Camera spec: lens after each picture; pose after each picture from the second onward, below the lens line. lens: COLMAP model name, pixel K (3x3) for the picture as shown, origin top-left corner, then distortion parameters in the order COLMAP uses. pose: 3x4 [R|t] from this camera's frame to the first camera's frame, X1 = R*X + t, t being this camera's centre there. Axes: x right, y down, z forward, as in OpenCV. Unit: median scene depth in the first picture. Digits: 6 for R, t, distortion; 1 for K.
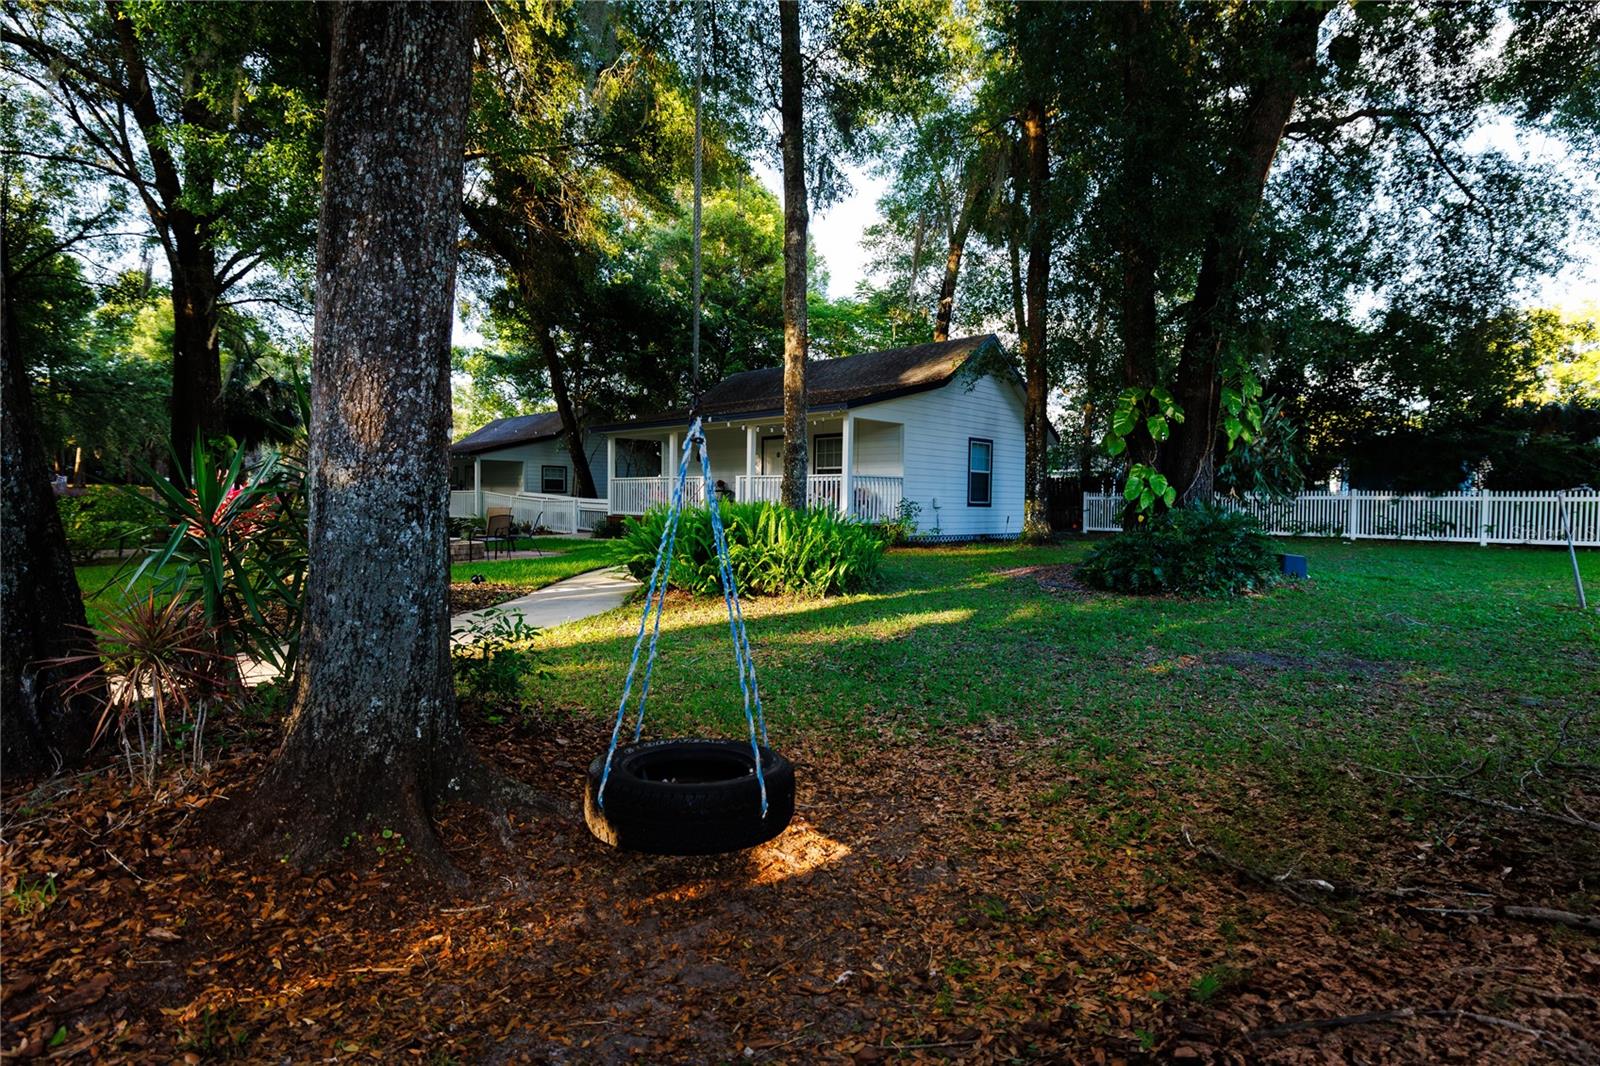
lens RADIAL K [[795.3, 0, 794.1], [0, 795.3, 528.5], [0, 0, 1]] dist [-0.004576, 0.002714]
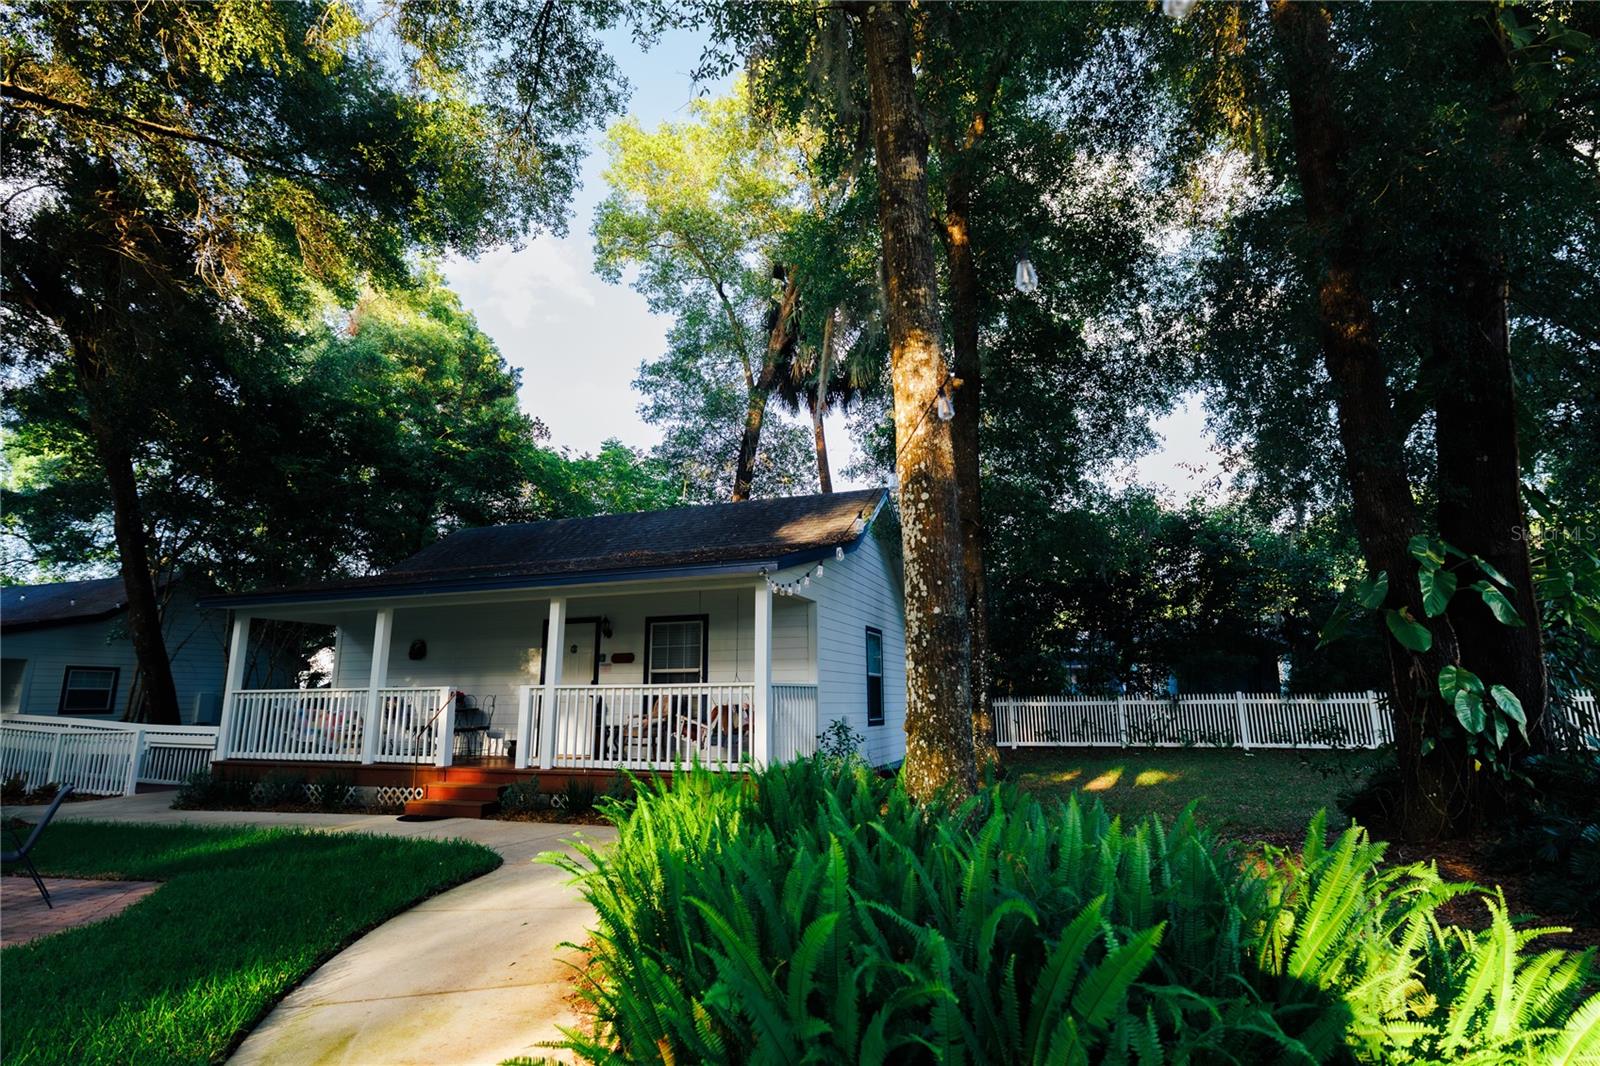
lens RADIAL K [[795.3, 0, 794.2], [0, 795.3, 534.8], [0, 0, 1]] dist [-0.004576, 0.002714]
pose [[0.904097, 0.067742, 0.421924, -0.145197], [0.035314, 0.972134, -0.231751, -0.032877], [-0.425866, 0.224425, 0.876511, 0.401546]]
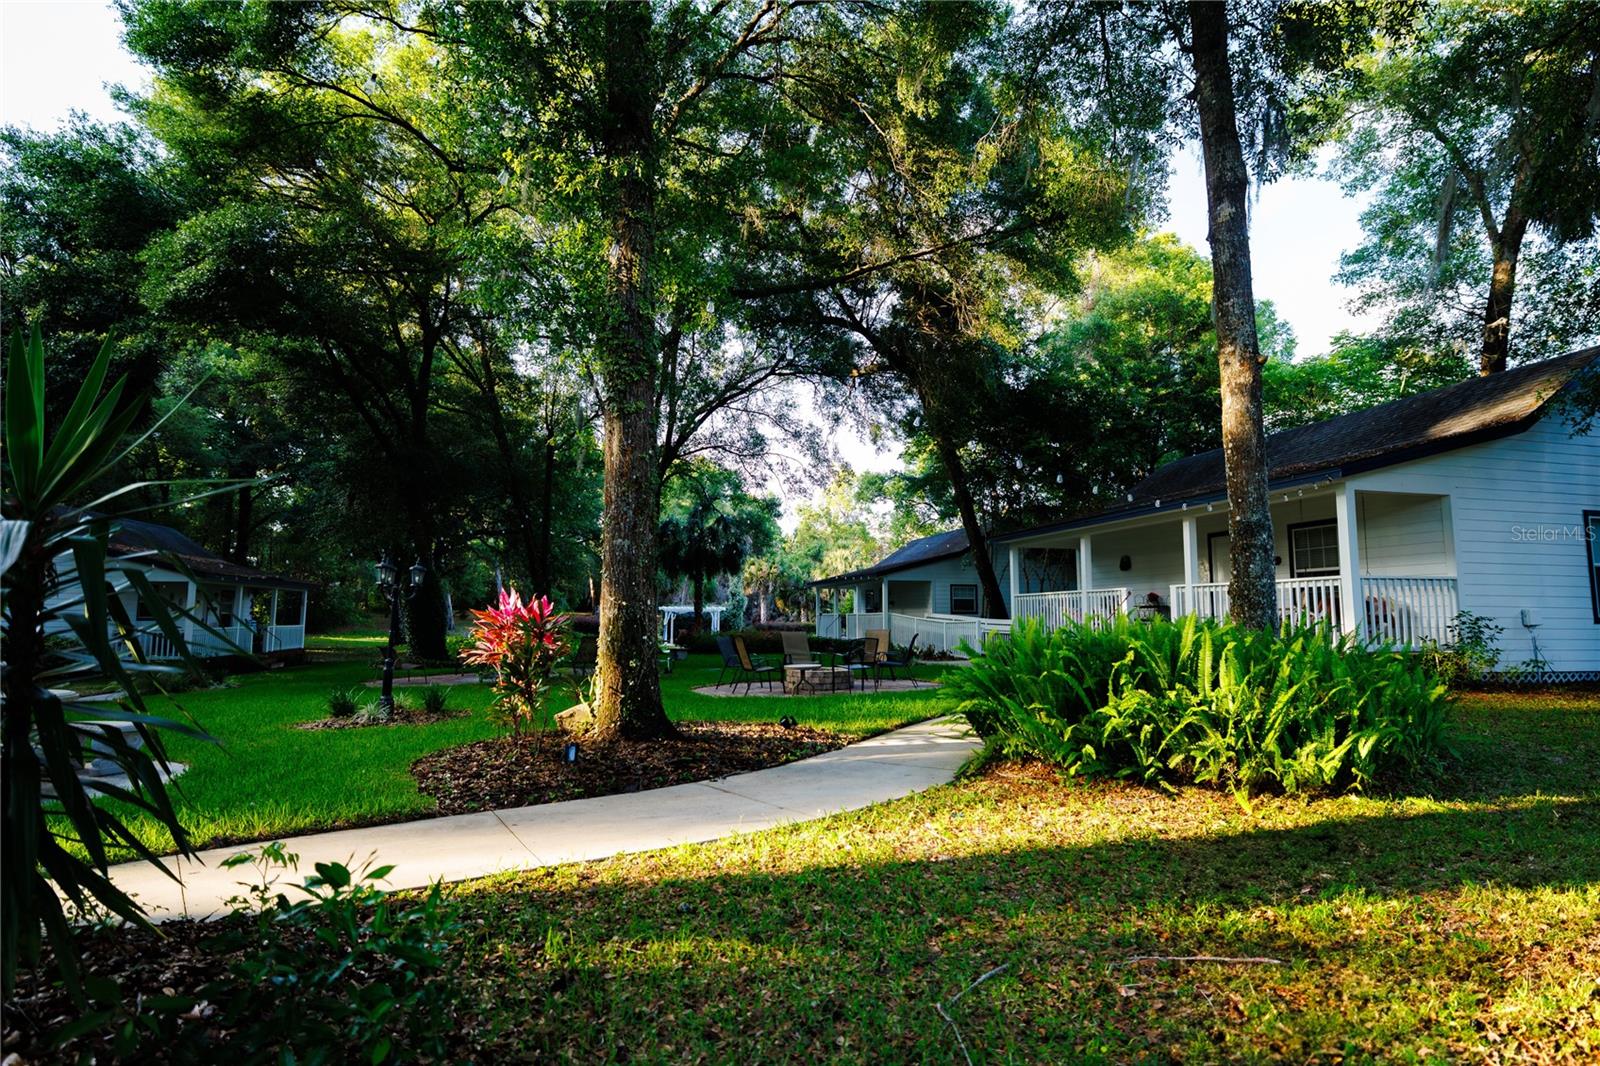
lens RADIAL K [[795.3, 0, 804.7], [0, 795.3, 529.7], [0, 0, 1]] dist [-0.004576, 0.002714]
pose [[0.863946, -0.066448, -0.499181, 0.006782], [-0.010483, 0.988669, -0.149748, -0.002698], [0.503475, 0.134607, 0.853460, 0.188408]]
